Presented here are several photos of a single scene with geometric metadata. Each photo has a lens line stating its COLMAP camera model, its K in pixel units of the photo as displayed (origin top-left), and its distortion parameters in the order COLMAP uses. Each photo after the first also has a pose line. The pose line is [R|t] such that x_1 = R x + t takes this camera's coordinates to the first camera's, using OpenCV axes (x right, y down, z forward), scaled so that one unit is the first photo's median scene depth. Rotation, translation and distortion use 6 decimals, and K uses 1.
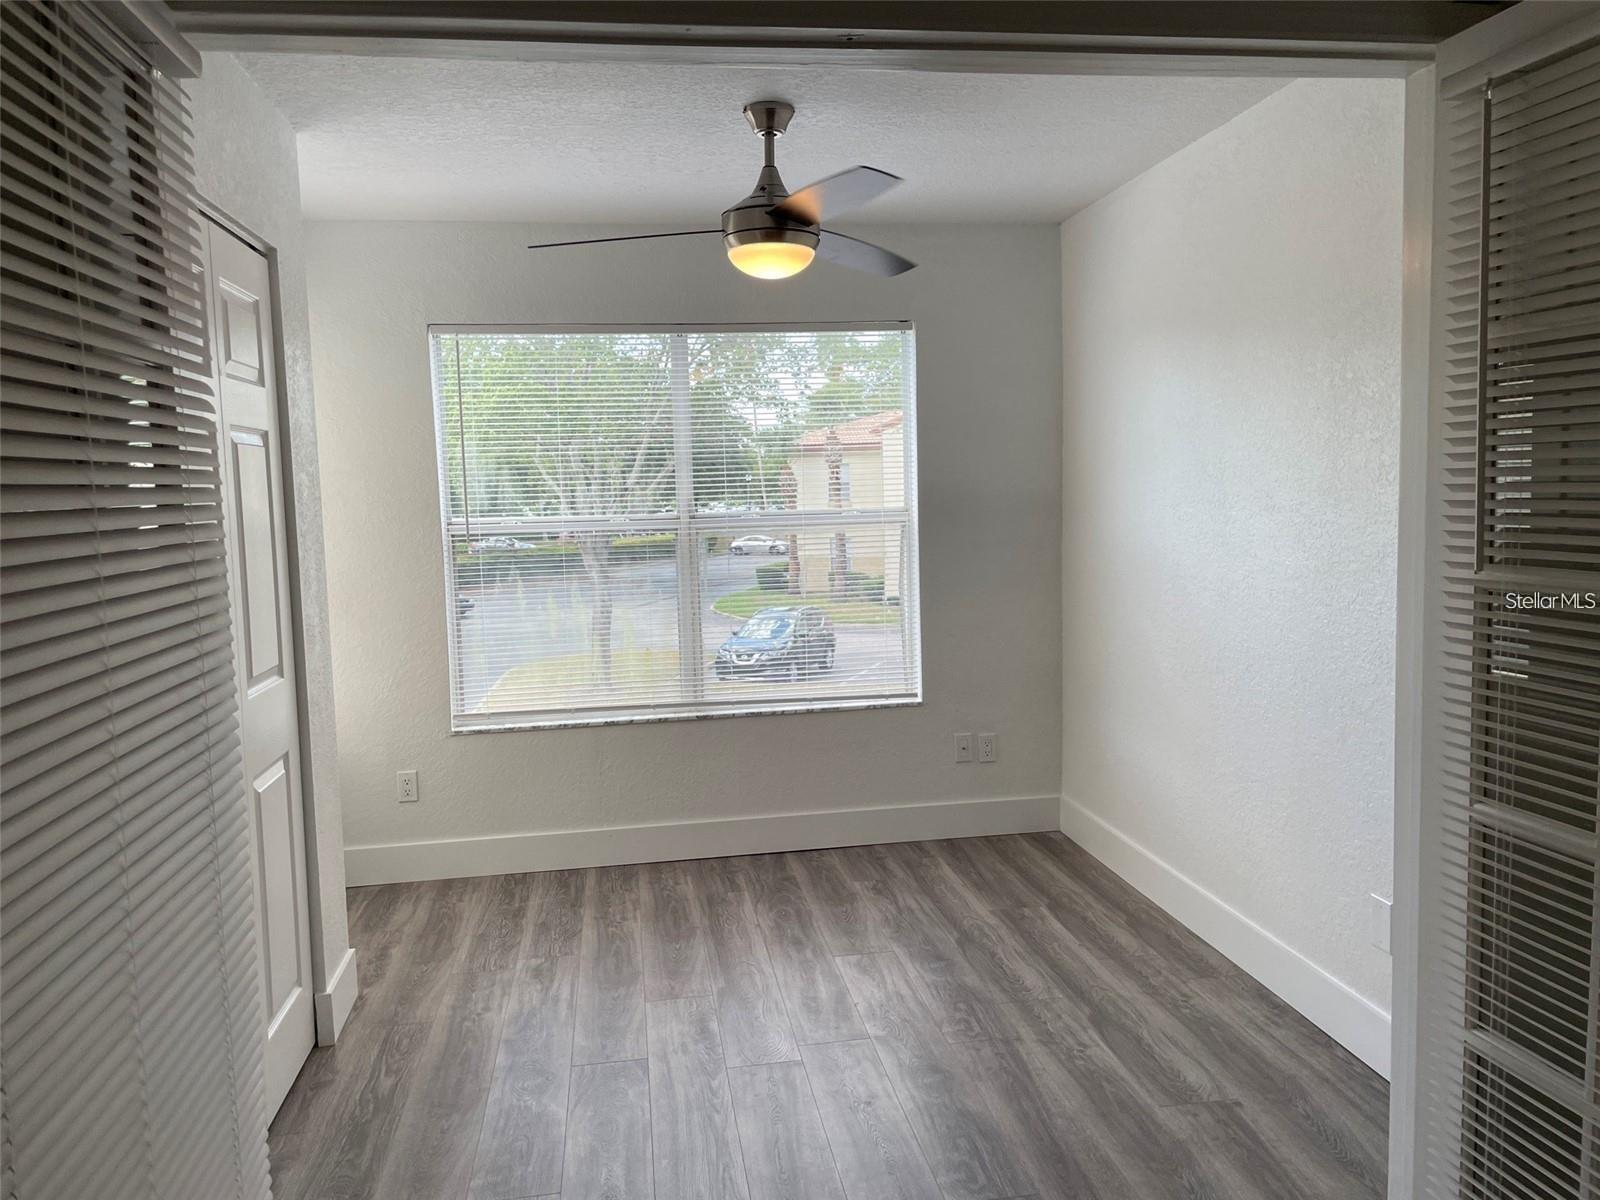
lens RADIAL K [[1200.1, 0, 802.1], [0, 1200.1, 597.2], [0, 0, 1]] dist [-0.006098, -0.010299]
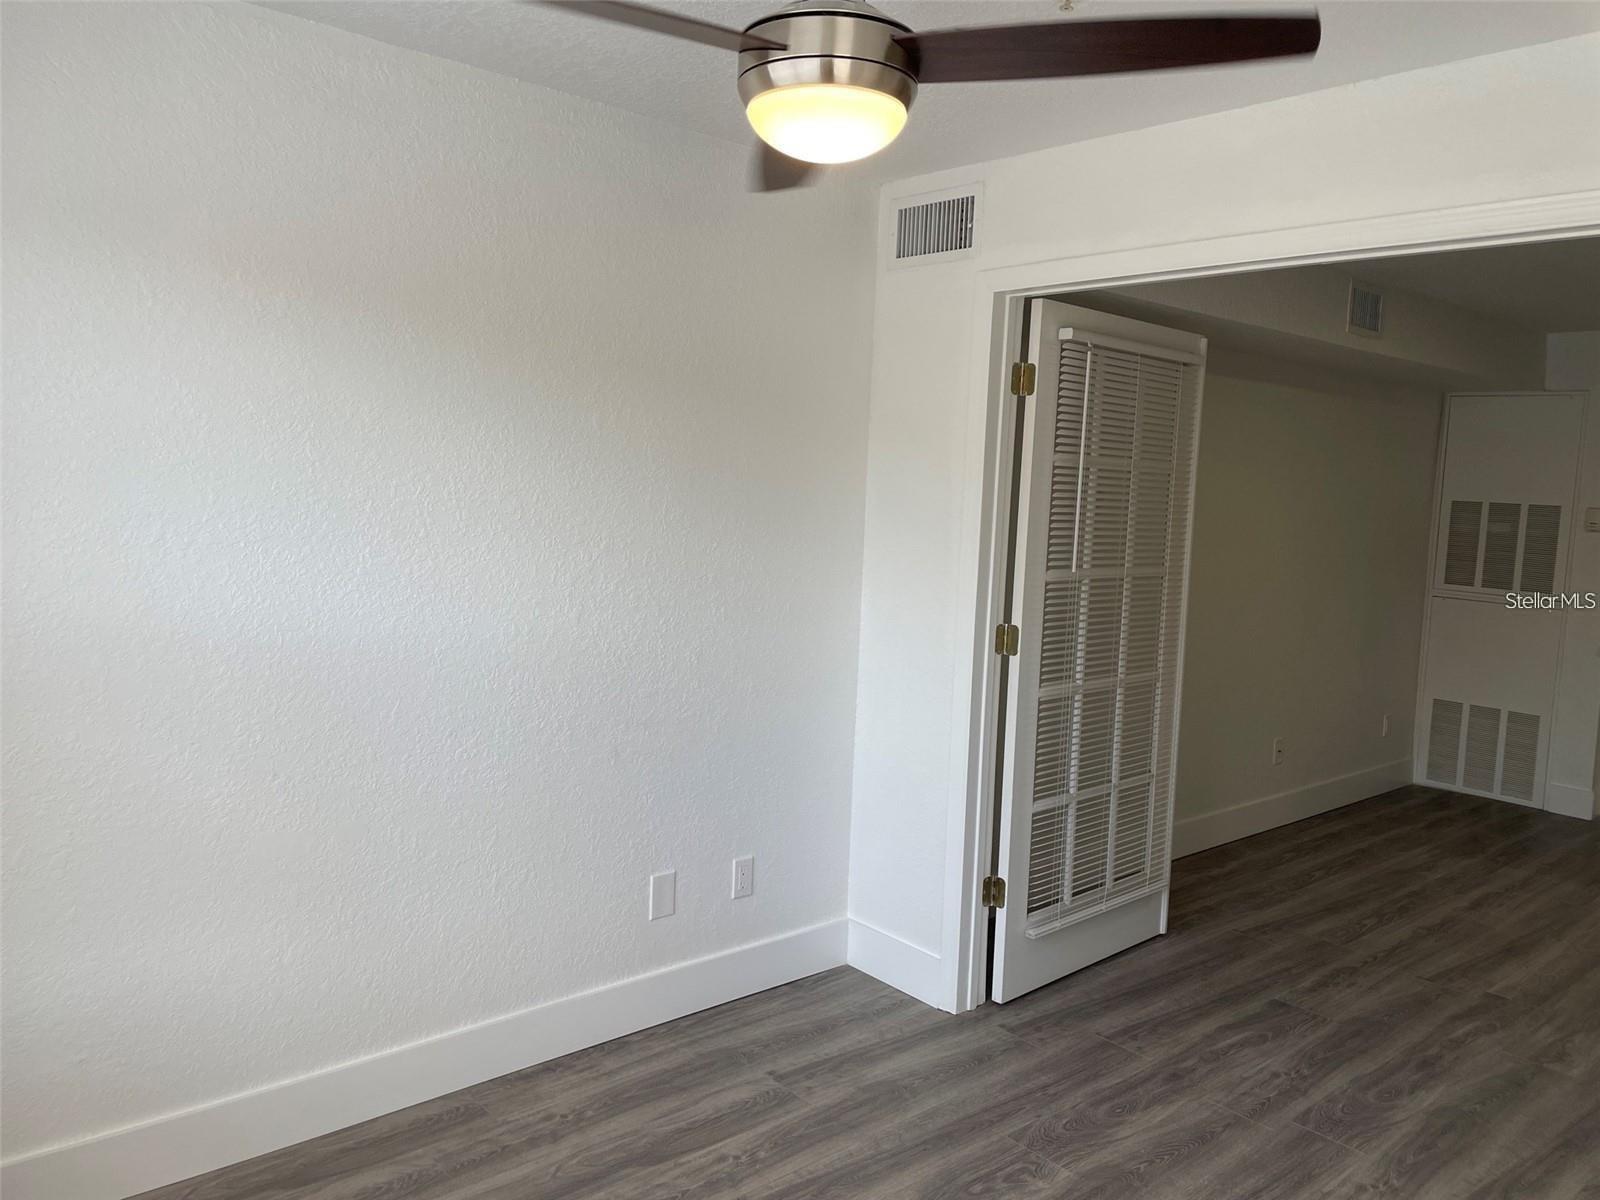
lens RADIAL K [[1200.1, 0, 803.8], [0, 1200.1, 598.4], [0, 0, 1]] dist [-0.006098, -0.010299]
pose [[-0.543838, -0.071356, 0.836151, -0.489945], [0.059377, 0.990609, 0.123156, -0.131415], [-0.837087, 0.116625, -0.534495, 1.349434]]
